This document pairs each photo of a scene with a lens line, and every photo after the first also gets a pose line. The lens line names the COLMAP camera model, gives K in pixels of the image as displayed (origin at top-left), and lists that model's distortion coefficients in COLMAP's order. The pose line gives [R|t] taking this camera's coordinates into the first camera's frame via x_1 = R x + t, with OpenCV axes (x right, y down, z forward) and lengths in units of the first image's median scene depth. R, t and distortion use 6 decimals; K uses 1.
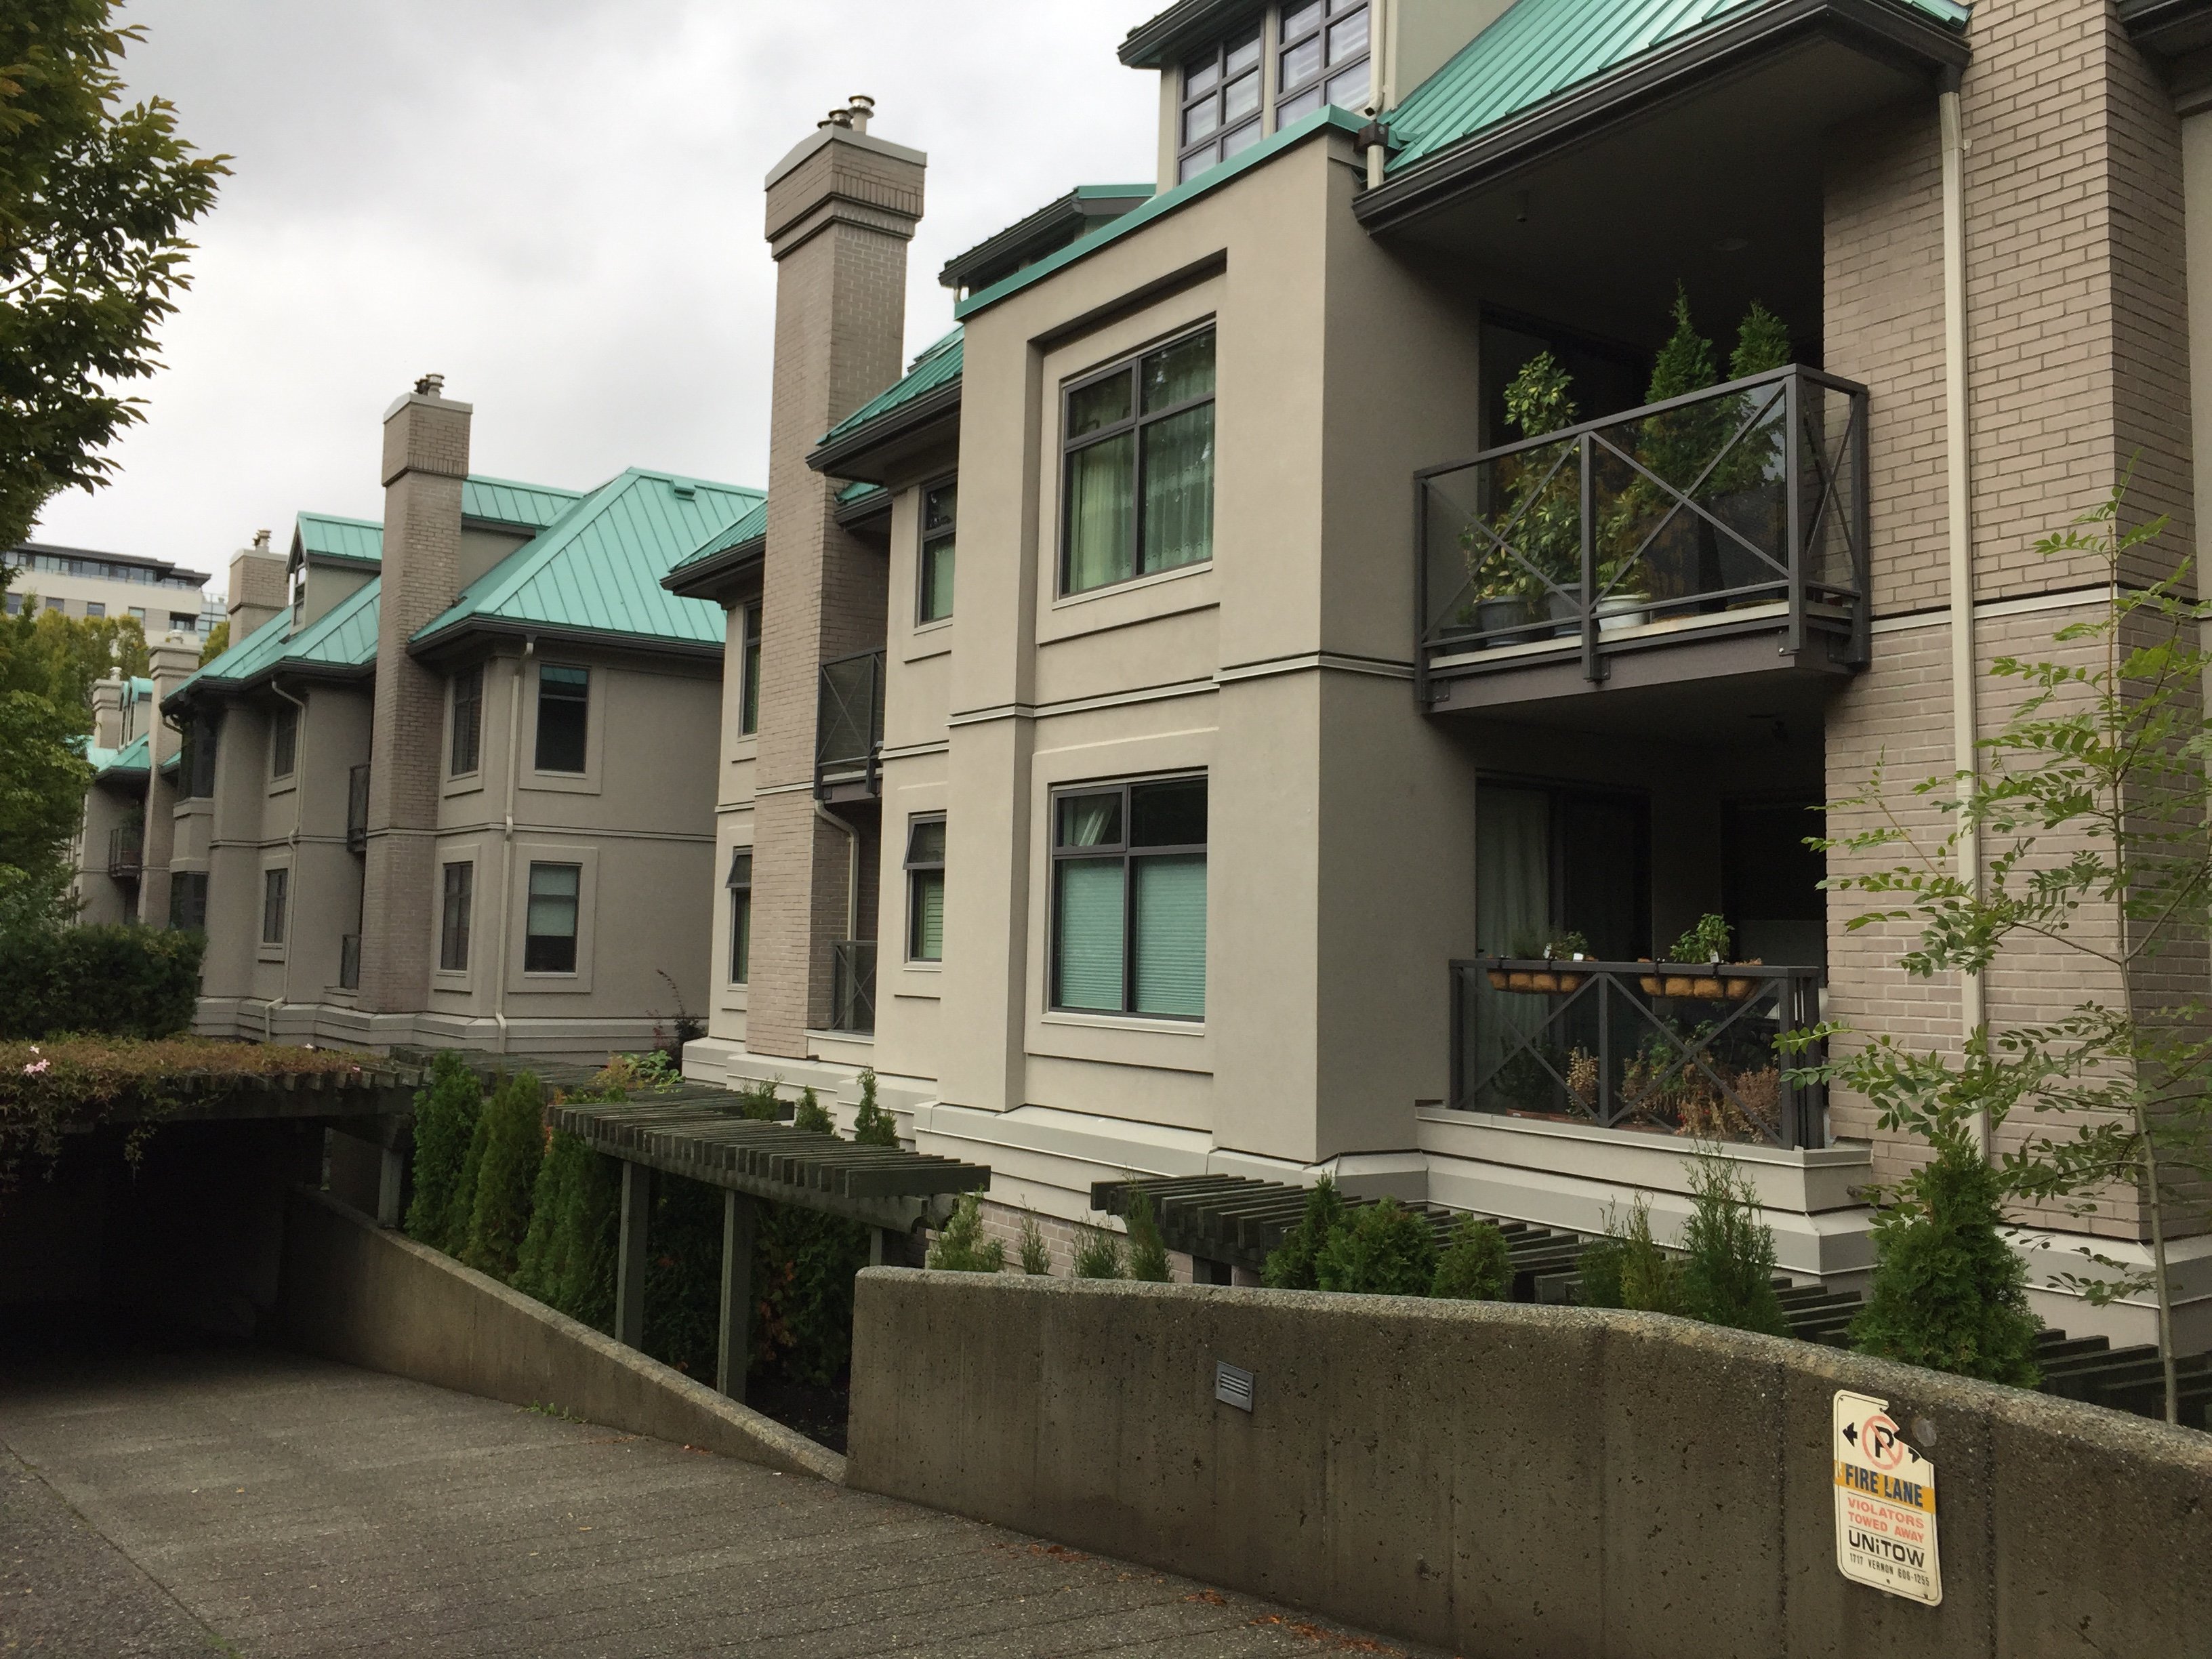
lens RADIAL K [[1906.9, 0, 1138.6], [0, 1906.9, 796.3], [0, 0, 1]] dist [0.052910, -0.068162]
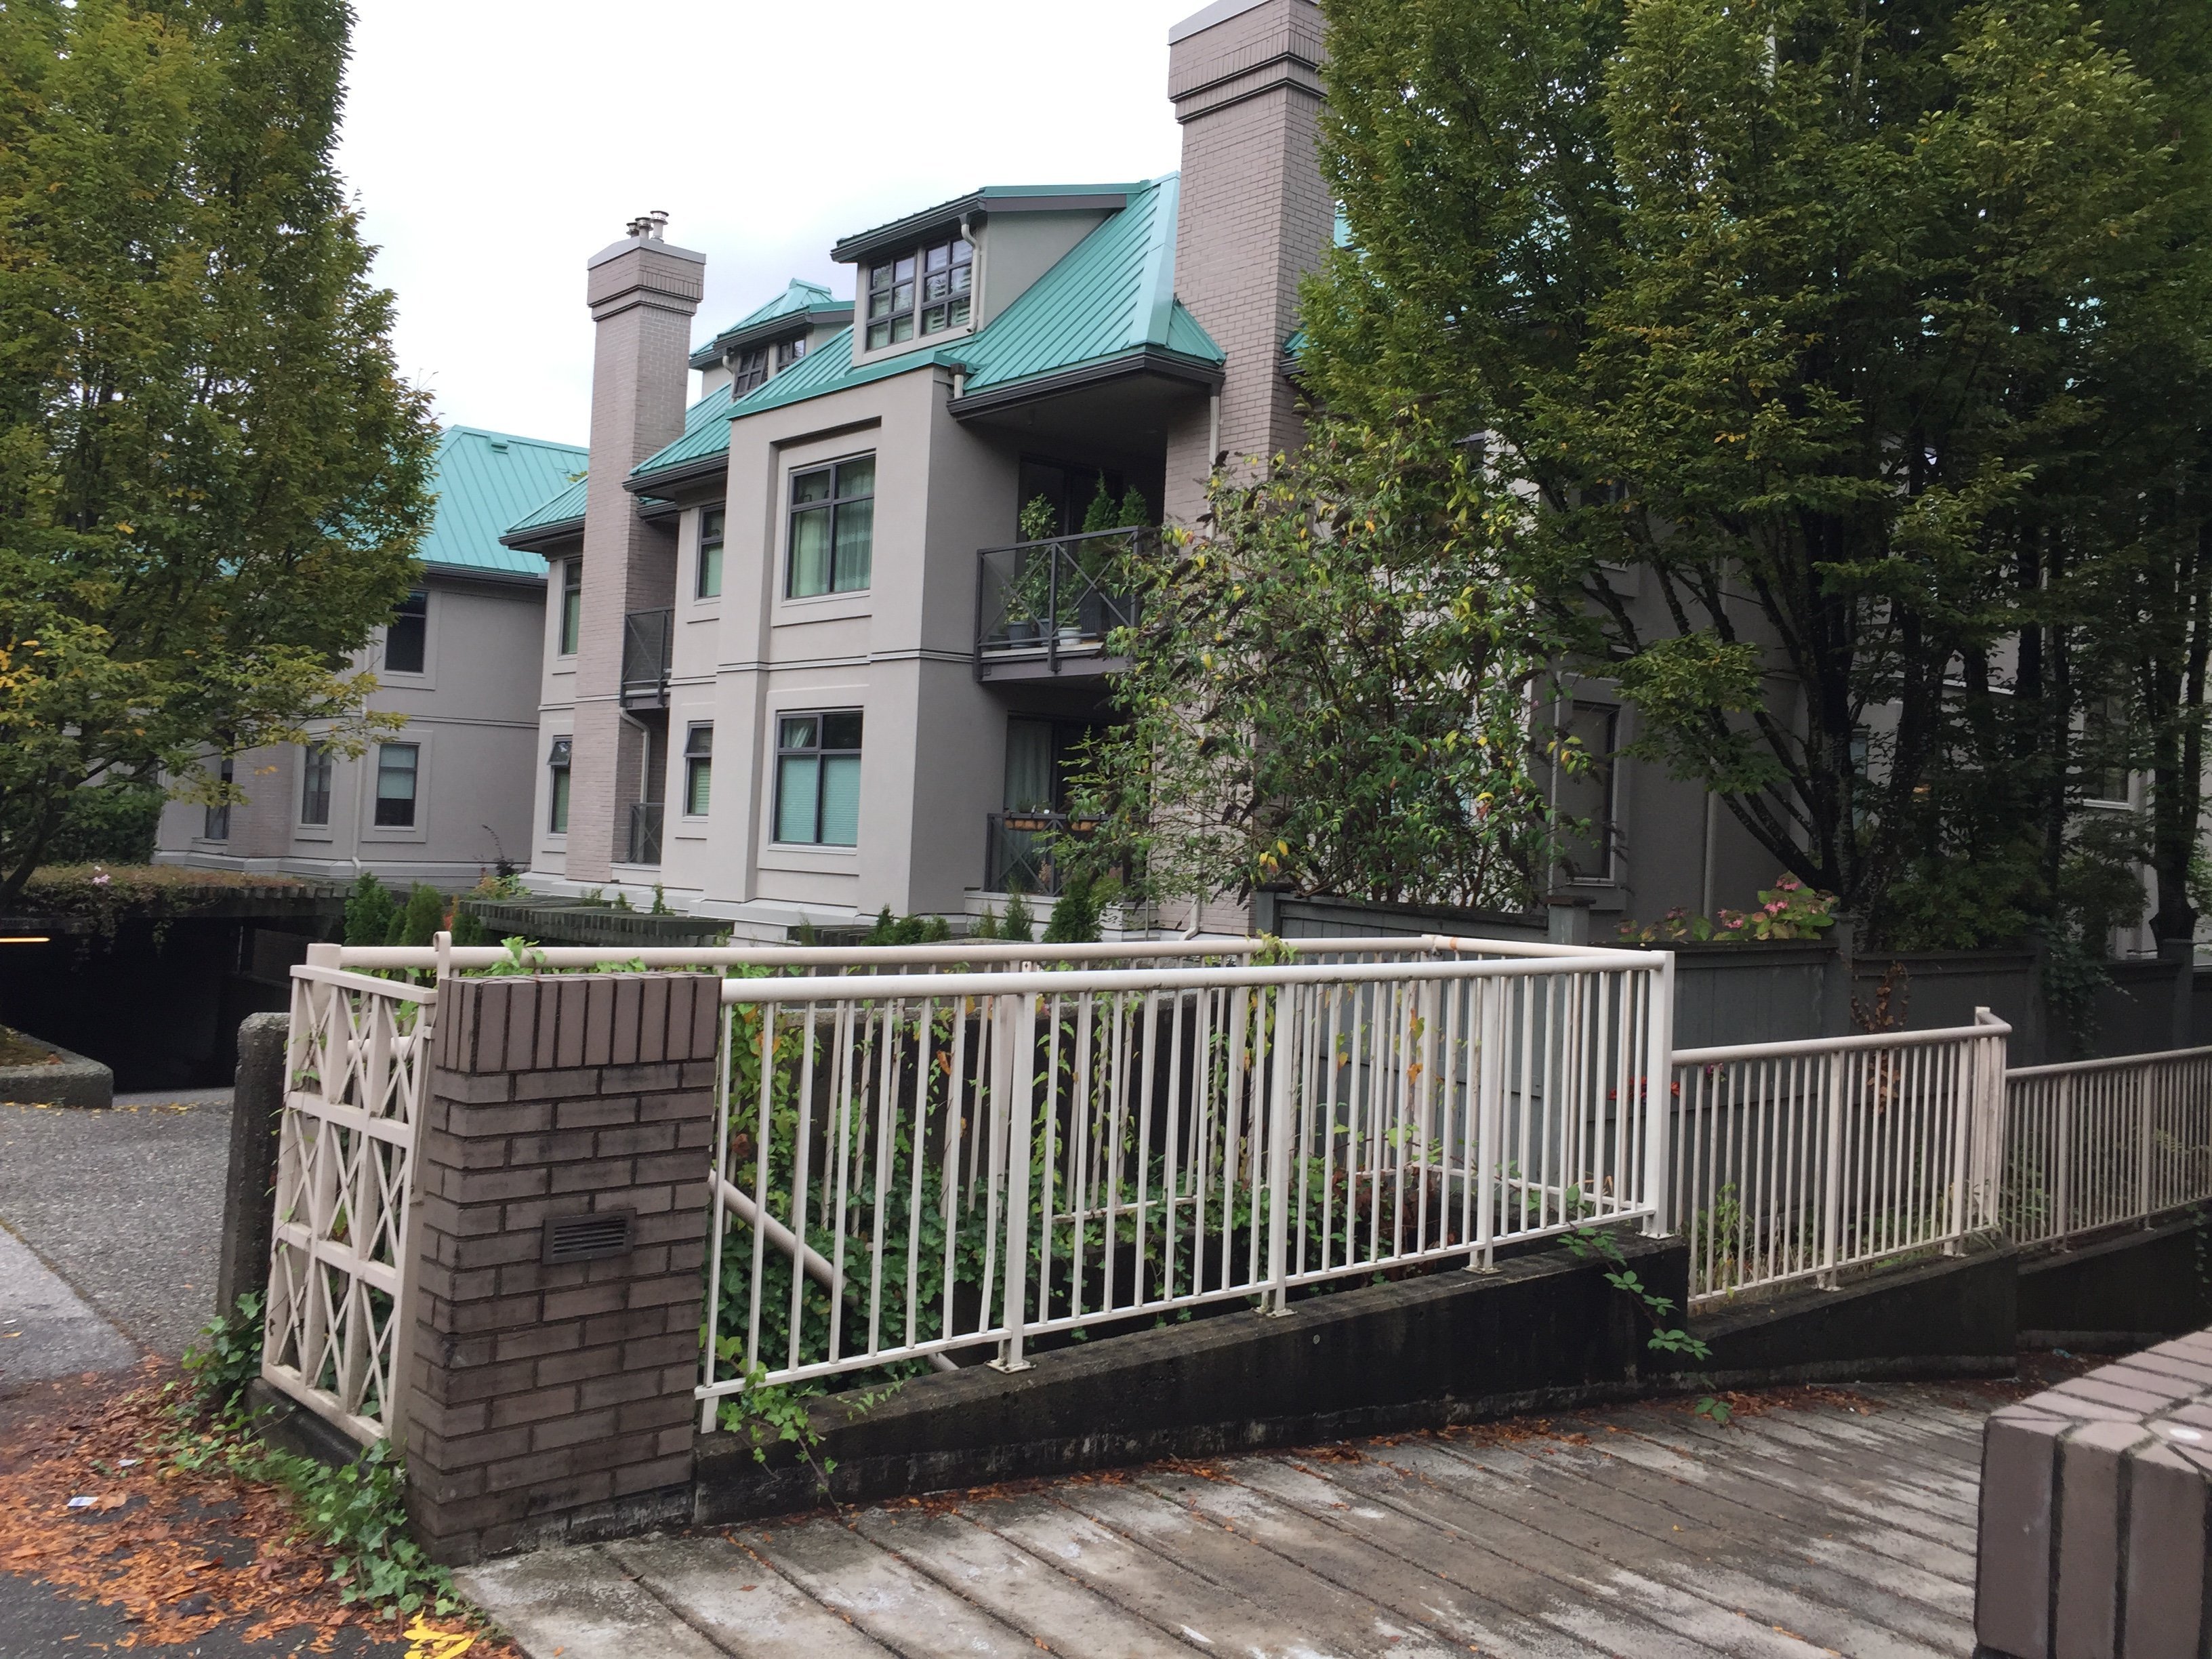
lens RADIAL K [[1906.9, 0, 1124.7], [0, 1906.9, 658.5], [0, 0, 1]] dist [0.052910, -0.068162]
pose [[0.992975, 0.020230, 0.116582, 0.064512], [-0.019493, 0.999782, -0.007462, -0.047438], [-0.116707, 0.005137, 0.993153, -0.748425]]
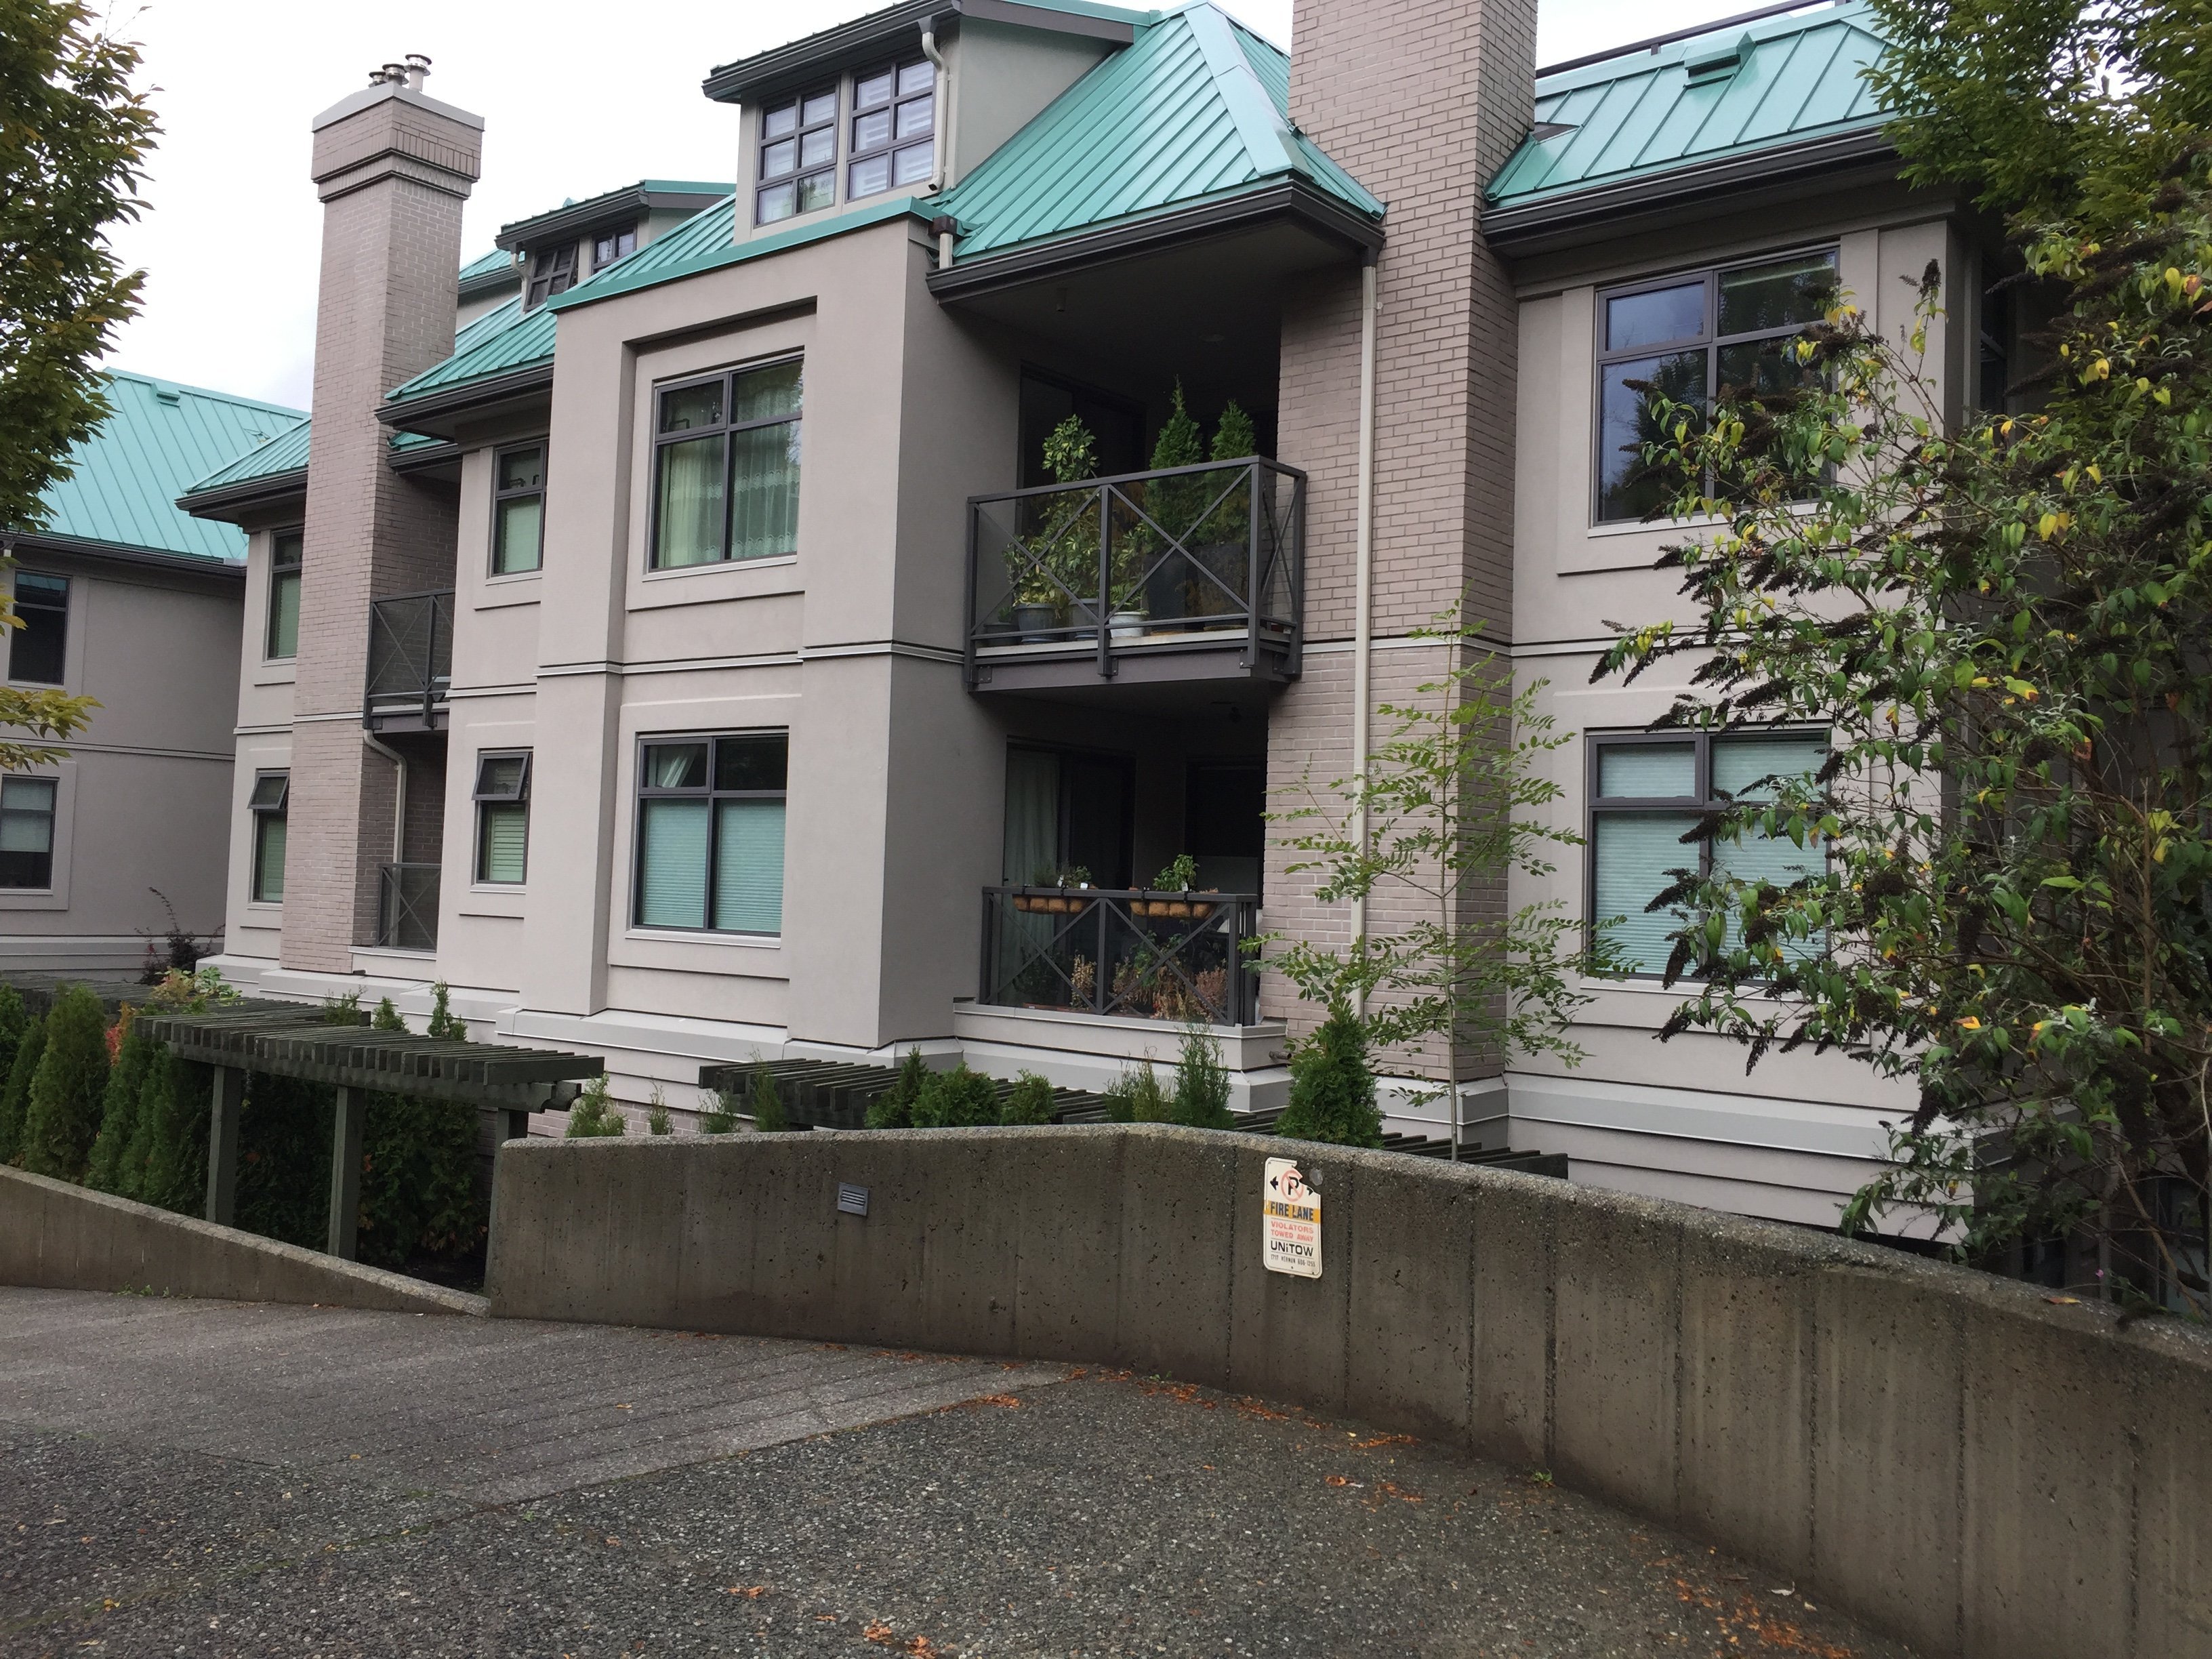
lens RADIAL K [[1906.9, 0, 1148.8], [0, 1906.9, 745.9], [0, 0, 1]] dist [0.052910, -0.068162]
pose [[0.958496, 0.030633, 0.283457, -0.080814], [-0.034647, 0.999358, 0.009157, -0.020277], [-0.282994, -0.018598, 0.958941, -0.206369]]
